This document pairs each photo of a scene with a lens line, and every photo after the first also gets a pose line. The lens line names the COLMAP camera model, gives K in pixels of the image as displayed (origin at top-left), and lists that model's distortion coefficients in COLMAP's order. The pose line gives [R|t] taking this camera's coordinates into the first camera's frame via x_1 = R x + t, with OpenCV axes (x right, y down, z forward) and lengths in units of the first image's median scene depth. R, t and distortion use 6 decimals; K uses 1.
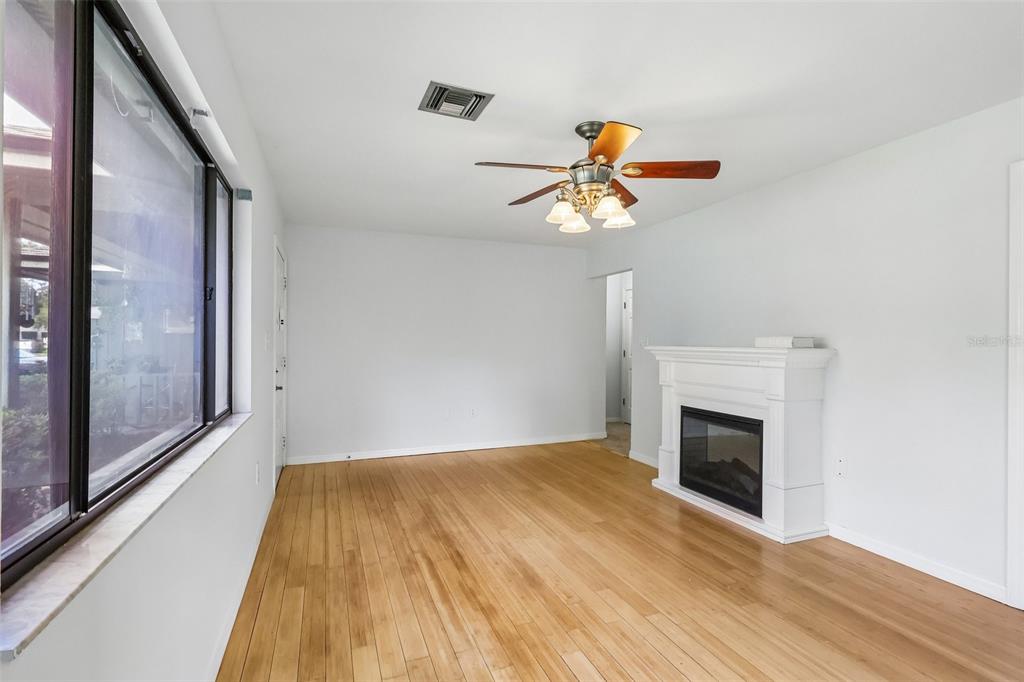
lens RADIAL K [[471.2, 0, 512.0], [0, 471.2, 341.0], [0, 0, 1]] dist [0.000023, 0.000051]
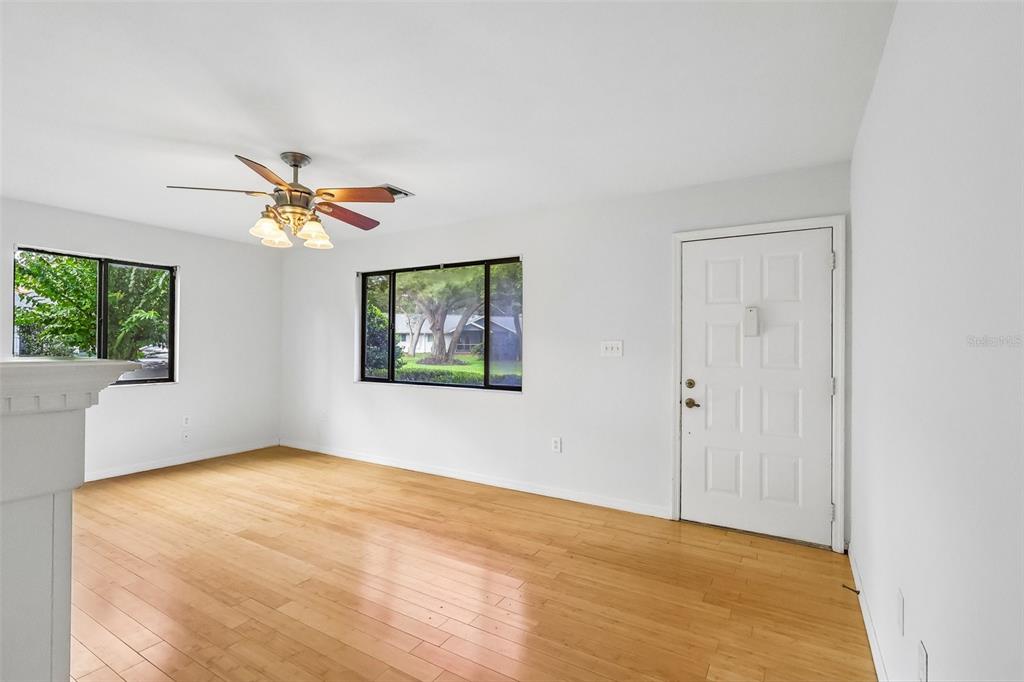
lens RADIAL K [[471.2, 0, 512.0], [0, 471.2, 341.0], [0, 0, 1]] dist [0.000023, 0.000051]
pose [[-0.791484, -0.014909, -0.611008, 0.435355], [-0.008092, 0.999870, -0.013915, 0.000153], [0.611137, -0.006069, -0.791502, 2.182521]]
